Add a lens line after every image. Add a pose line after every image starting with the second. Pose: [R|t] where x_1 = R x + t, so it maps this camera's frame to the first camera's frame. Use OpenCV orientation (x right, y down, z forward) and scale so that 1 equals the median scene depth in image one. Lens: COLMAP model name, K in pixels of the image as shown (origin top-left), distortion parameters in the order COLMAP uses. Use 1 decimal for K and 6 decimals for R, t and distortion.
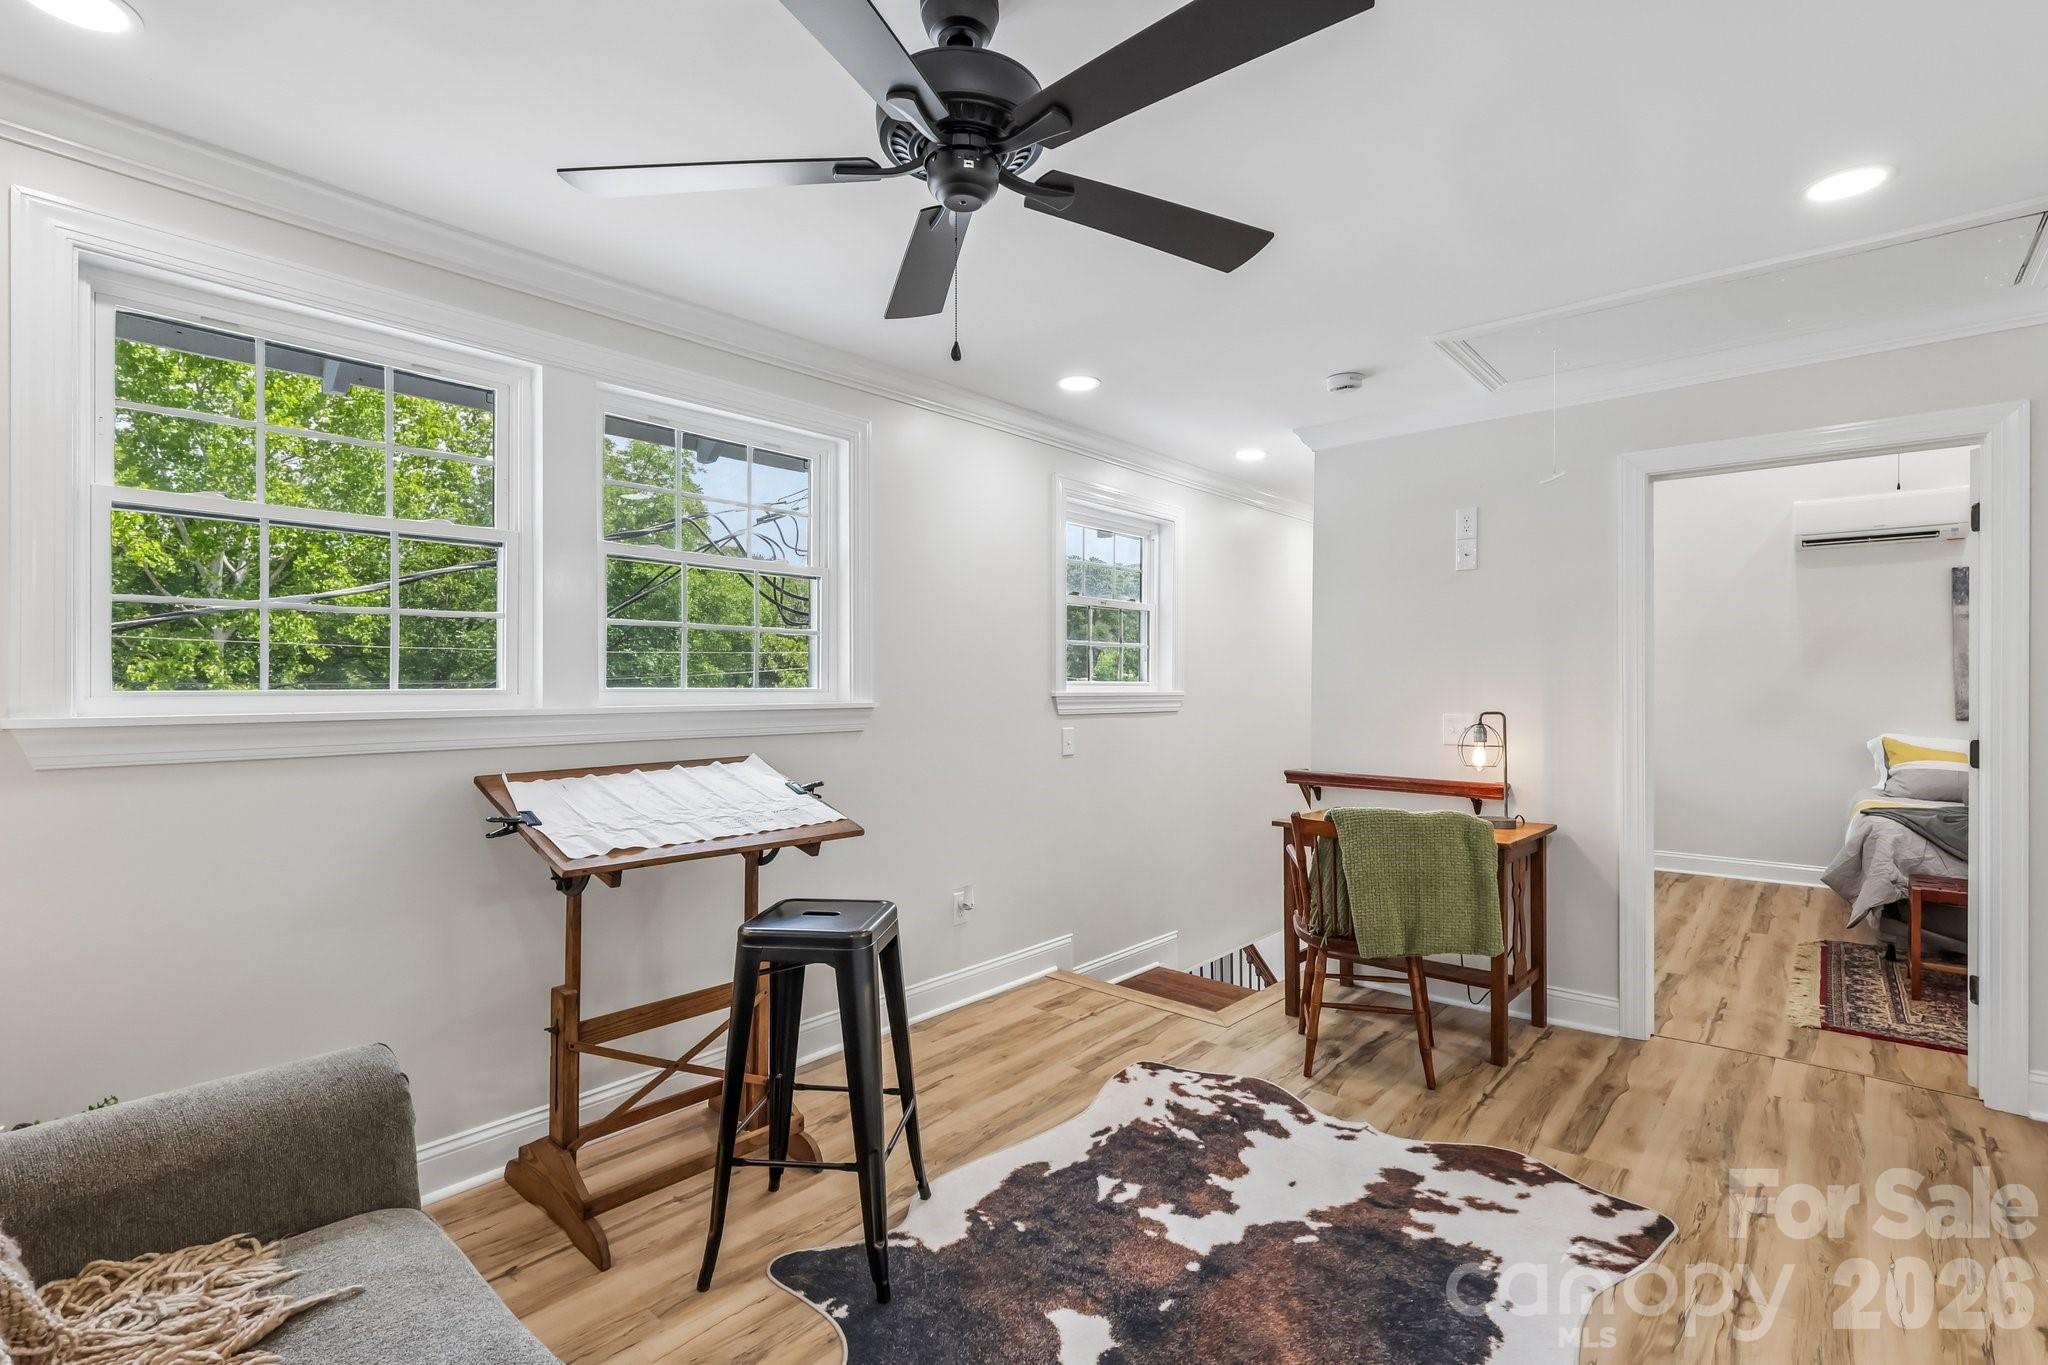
lens RADIAL K [[958.6, 0, 1028.0], [0, 958.6, 679.5], [0, 0, 1]] dist [-0.000642, 0.000678]
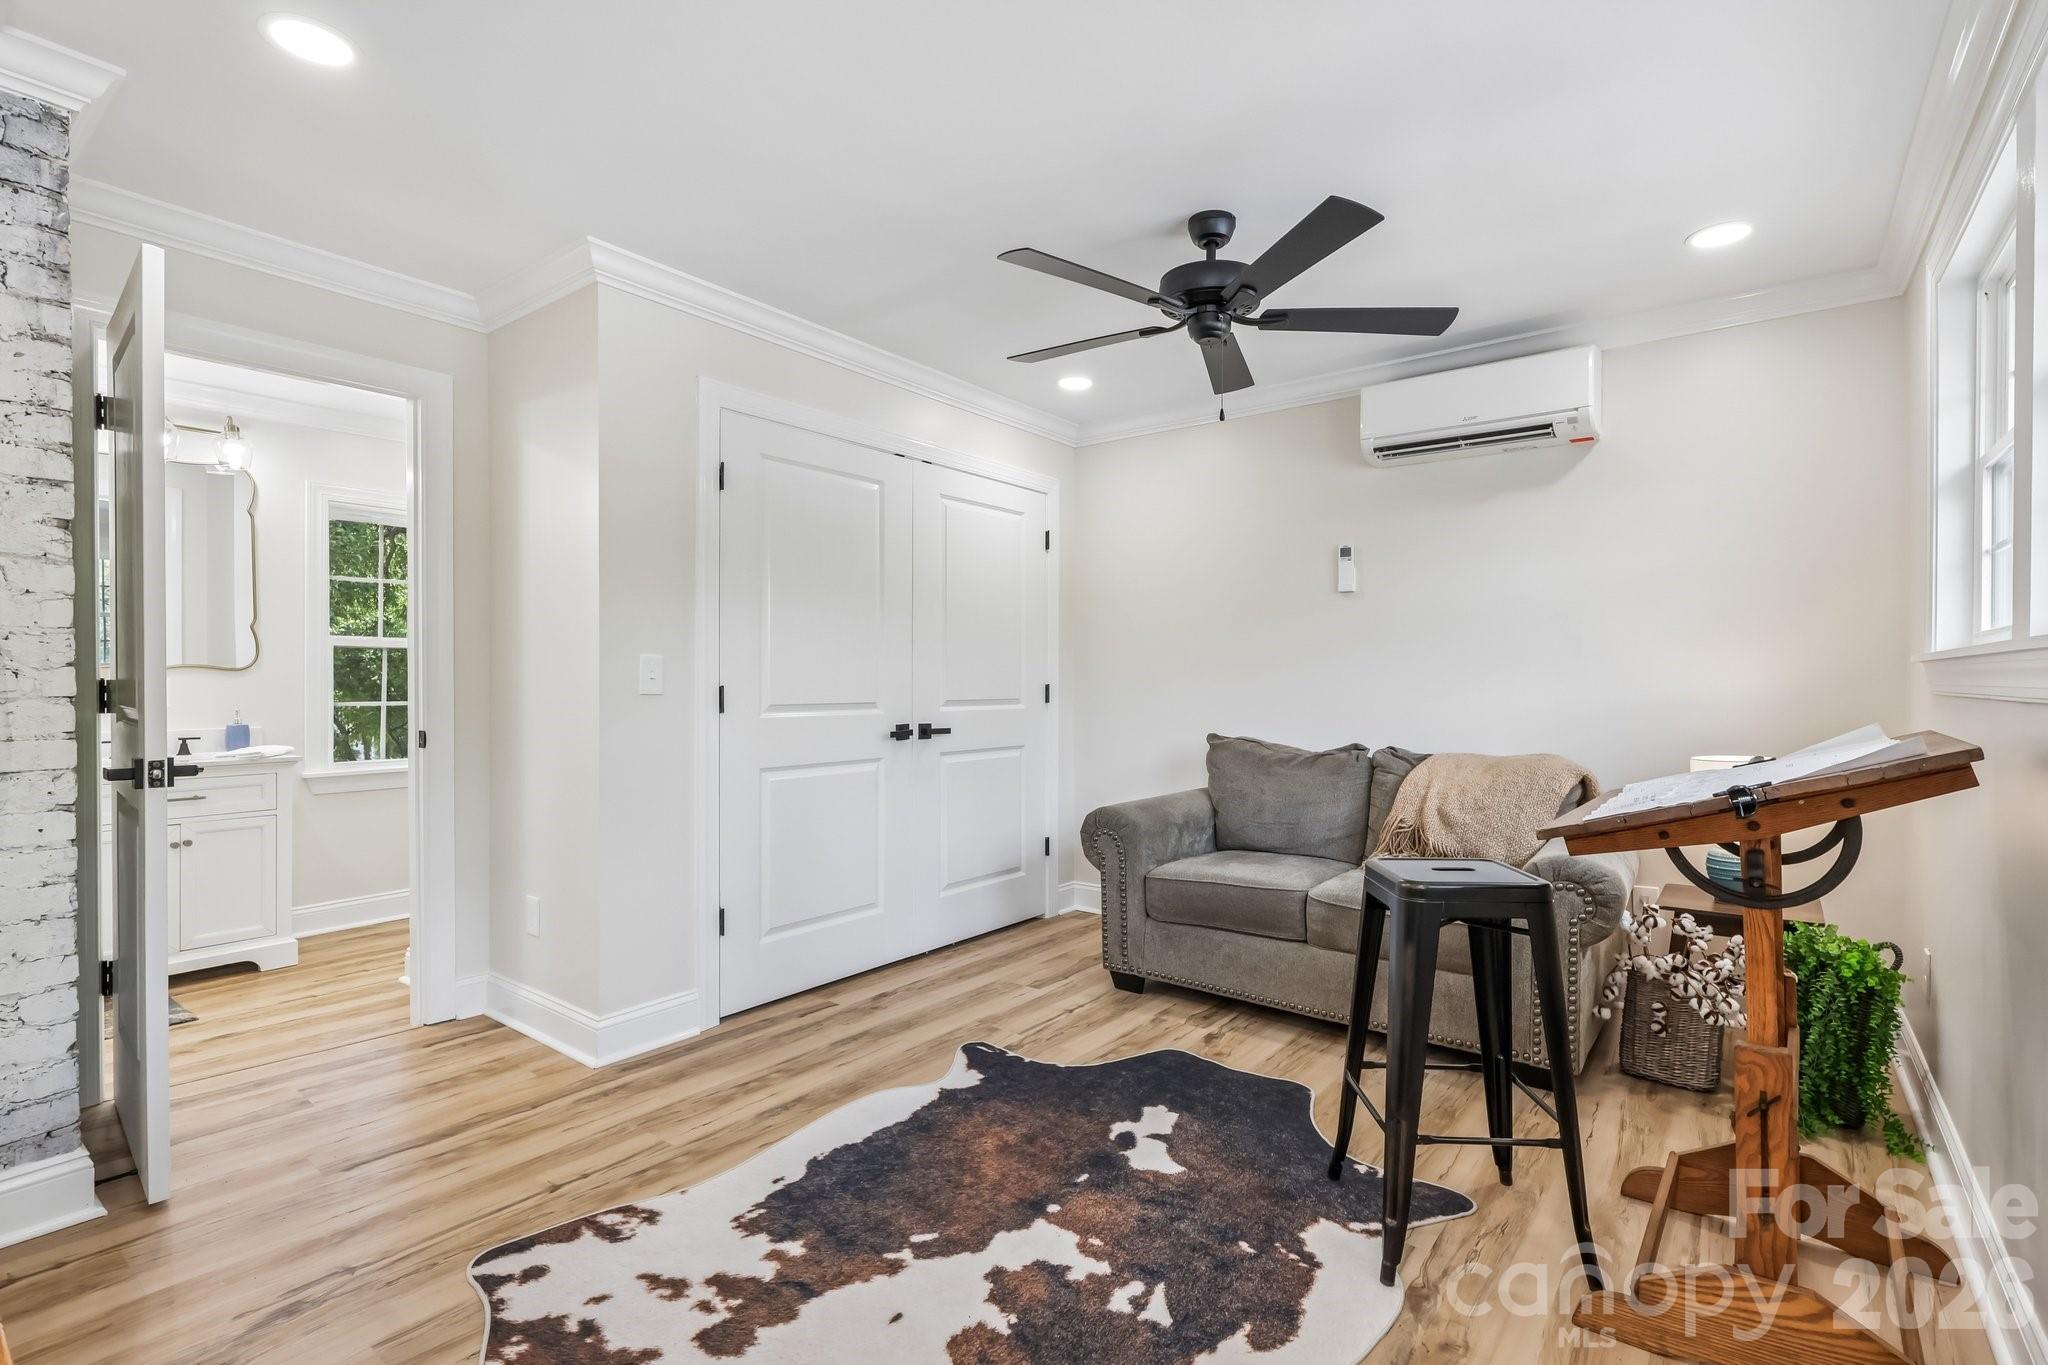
lens RADIAL K [[958.6, 0, 1019.9], [0, 958.6, 681.0], [0, 0, 1]] dist [-0.000642, 0.000678]
pose [[-0.998925, -0.000076, -0.046352, 0.231398], [-0.000037, 1.000000, -0.000850, 0.060500], [0.046352, -0.000848, -0.998925, 1.821168]]
